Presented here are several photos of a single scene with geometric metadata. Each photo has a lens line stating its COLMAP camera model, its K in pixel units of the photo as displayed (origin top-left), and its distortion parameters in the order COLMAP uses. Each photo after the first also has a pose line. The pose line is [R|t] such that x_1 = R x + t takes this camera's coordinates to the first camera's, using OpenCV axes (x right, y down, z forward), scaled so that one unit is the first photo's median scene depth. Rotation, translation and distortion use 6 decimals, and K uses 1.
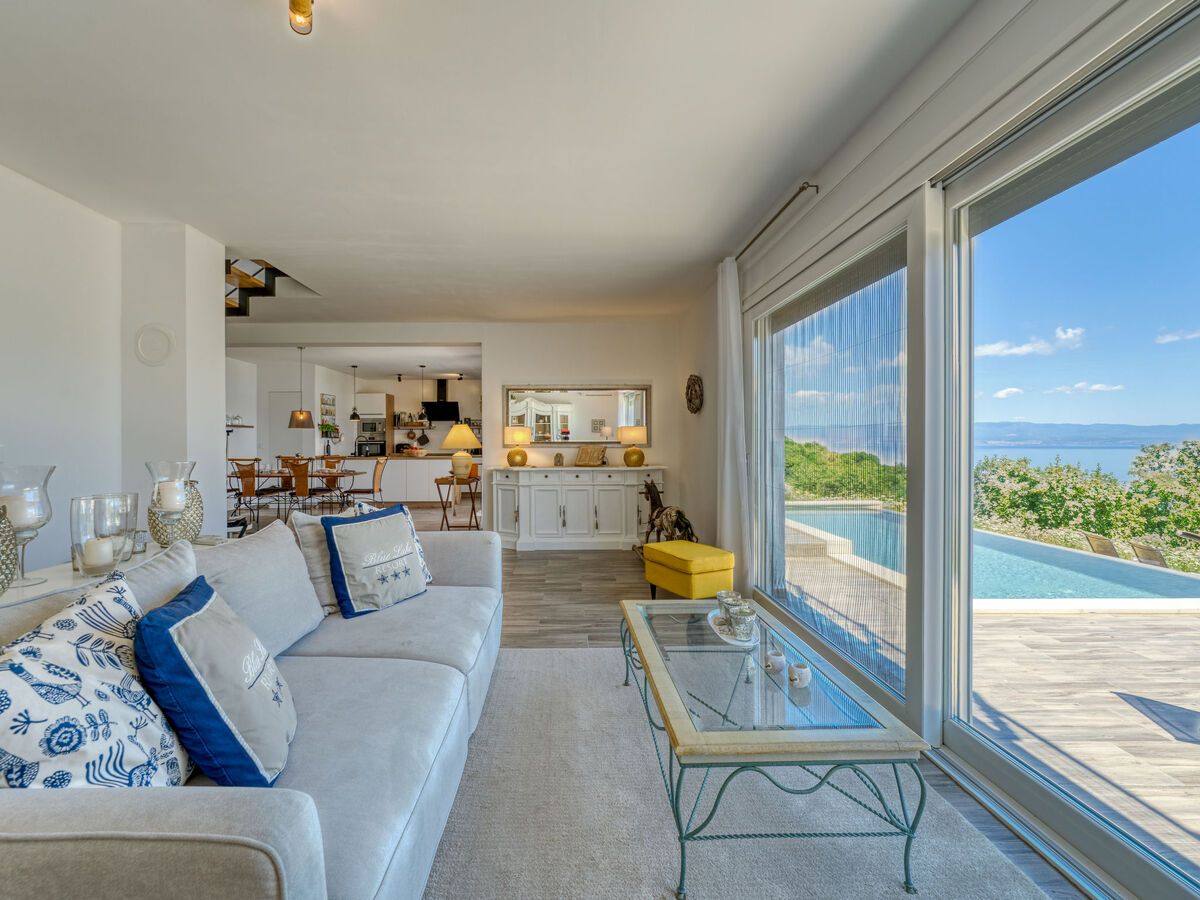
lens RADIAL K [[546.9, 0, 568.1], [0, 546.9, 444.2], [0, 0, 1]] dist [-0.016462, 0.000069]
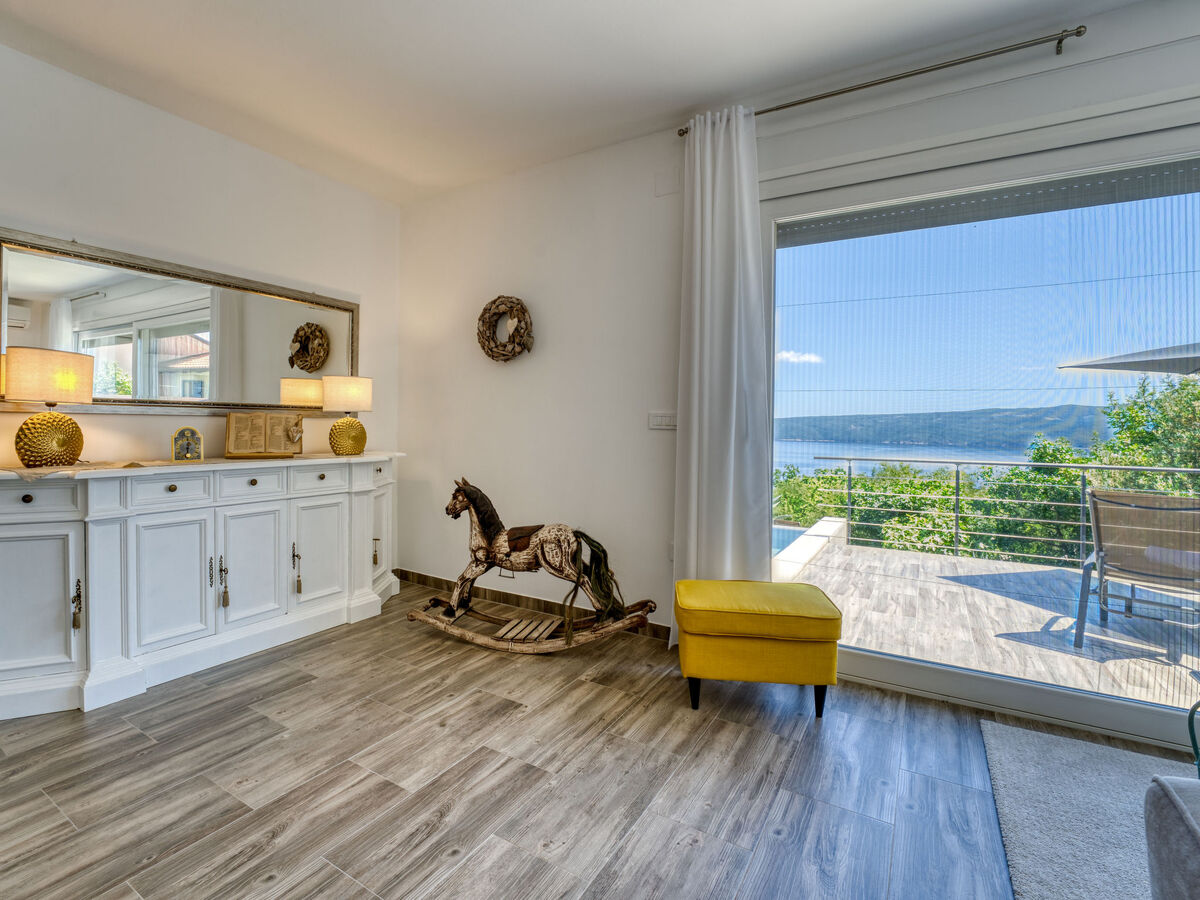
lens RADIAL K [[564.4, 0, 618.0], [0, 564.4, 433.0], [0, 0, 1]] dist [-0.029348, 0.000365]
pose [[0.516070, -0.002472, 0.856543, -0.210723], [-0.012139, 0.999874, 0.010200, 0.012170], [-0.856460, -0.015662, 0.515975, 0.533069]]
